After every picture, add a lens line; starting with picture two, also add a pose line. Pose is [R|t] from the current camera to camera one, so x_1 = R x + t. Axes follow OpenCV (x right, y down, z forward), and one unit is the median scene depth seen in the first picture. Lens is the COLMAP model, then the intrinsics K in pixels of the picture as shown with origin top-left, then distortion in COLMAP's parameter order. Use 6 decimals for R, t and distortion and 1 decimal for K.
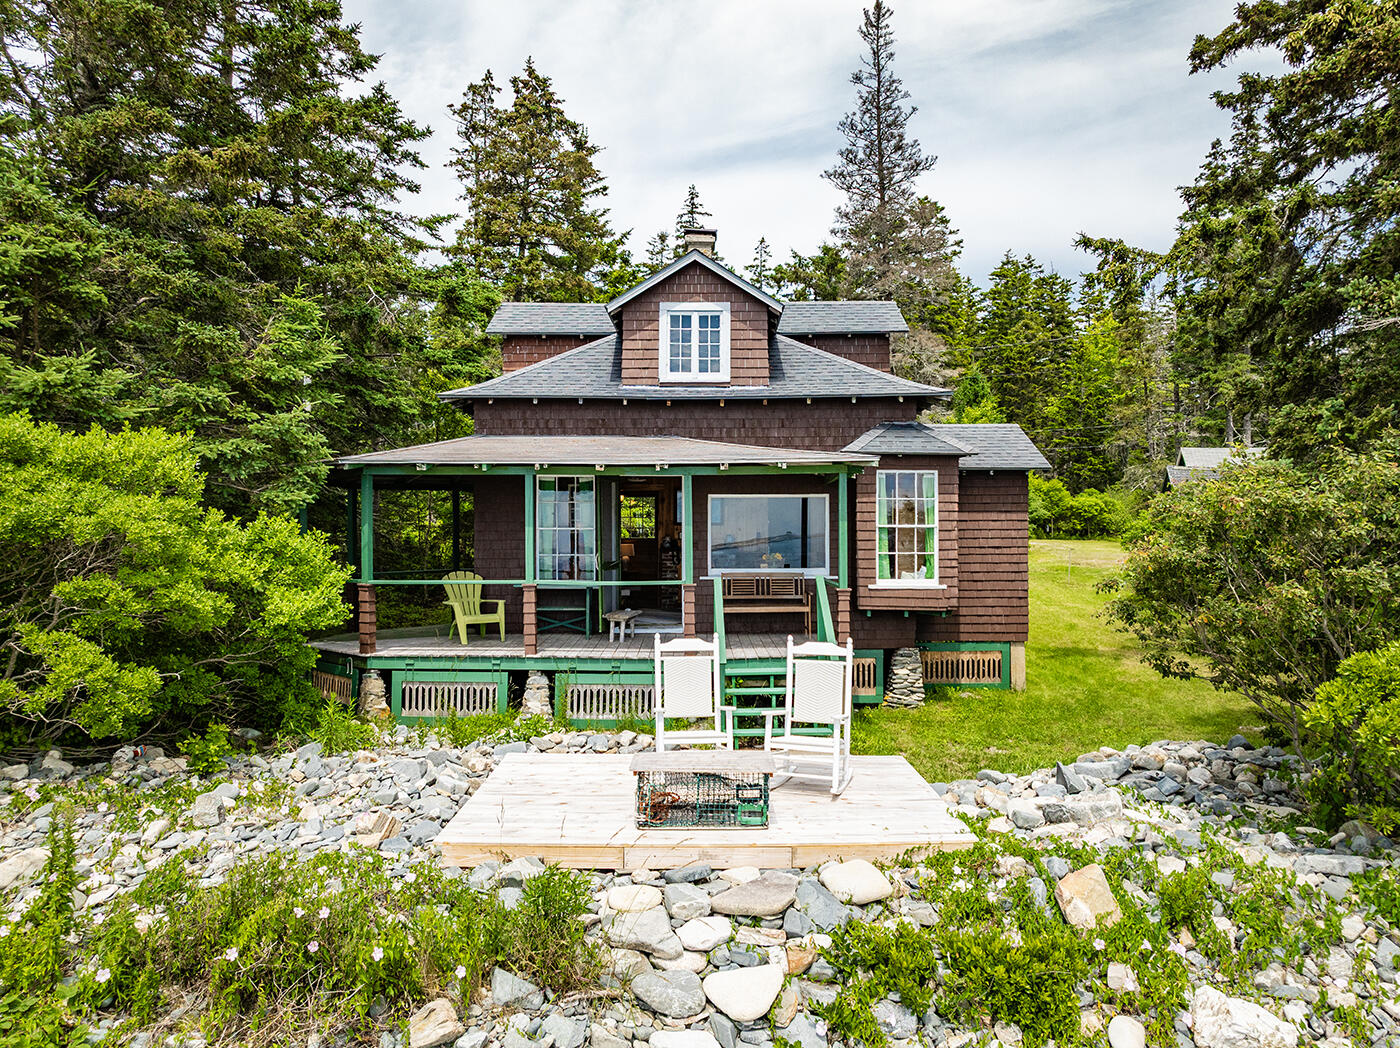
lens RADIAL K [[983.8, 0, 700.0], [0, 983.8, 524.0], [0, 0, 1]] dist [-0.021804, 0.002944]
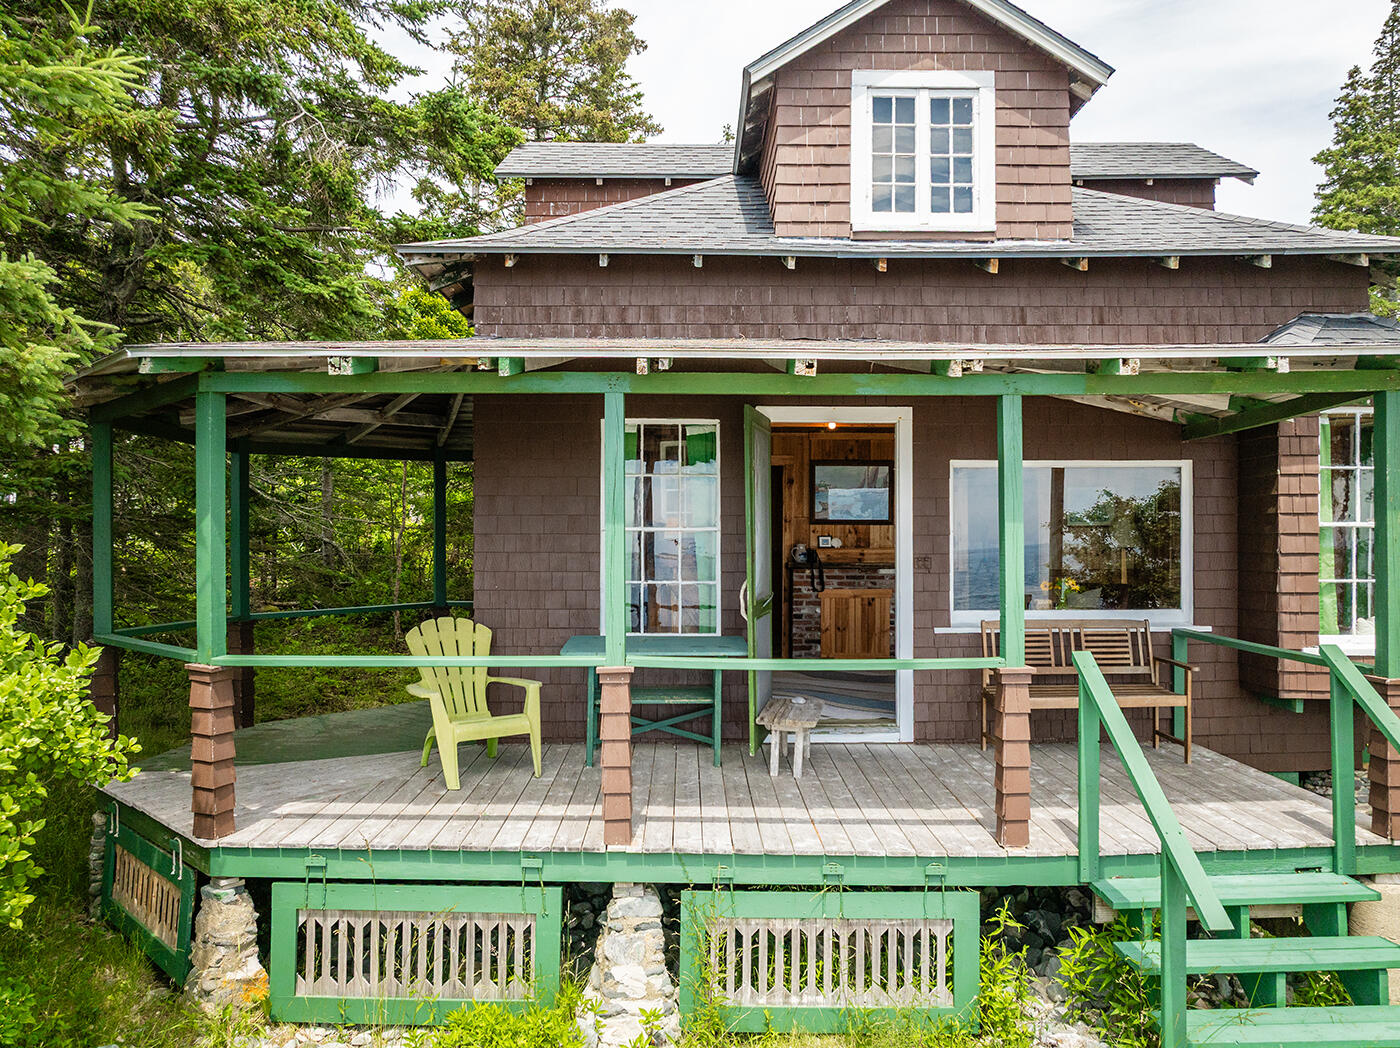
lens RADIAL K [[993.3, 0, 700.7], [0, 993.3, 530.6], [0, 0, 1]] dist [-0.026211, 0.006975]
pose [[0.999986, 0.000585, 0.005270, -0.124744], [-0.000610, 0.999988, 0.004768, 0.003043], [-0.005268, -0.004771, 0.999975, 0.528744]]
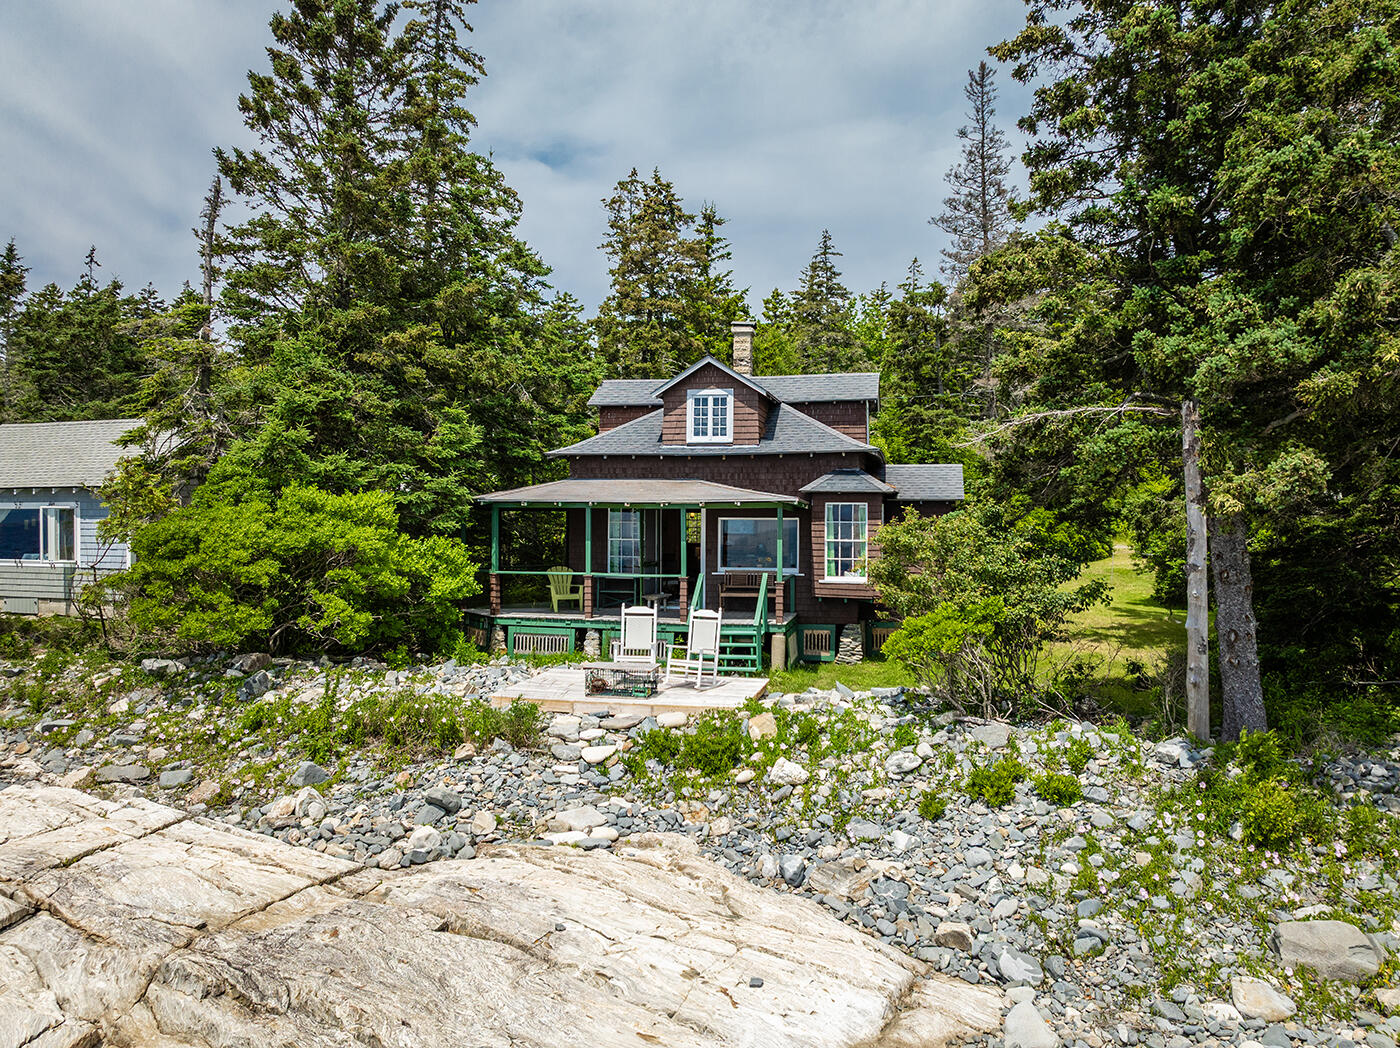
lens RADIAL K [[987.8, 0, 701.2], [0, 987.8, 507.3], [0, 0, 1]] dist [-0.013548, -0.001184]
pose [[0.977090, 0.002156, -0.212815, 0.317080], [-0.004313, 0.999944, -0.009672, -0.032621], [0.212782, 0.010368, 0.977045, -0.496895]]
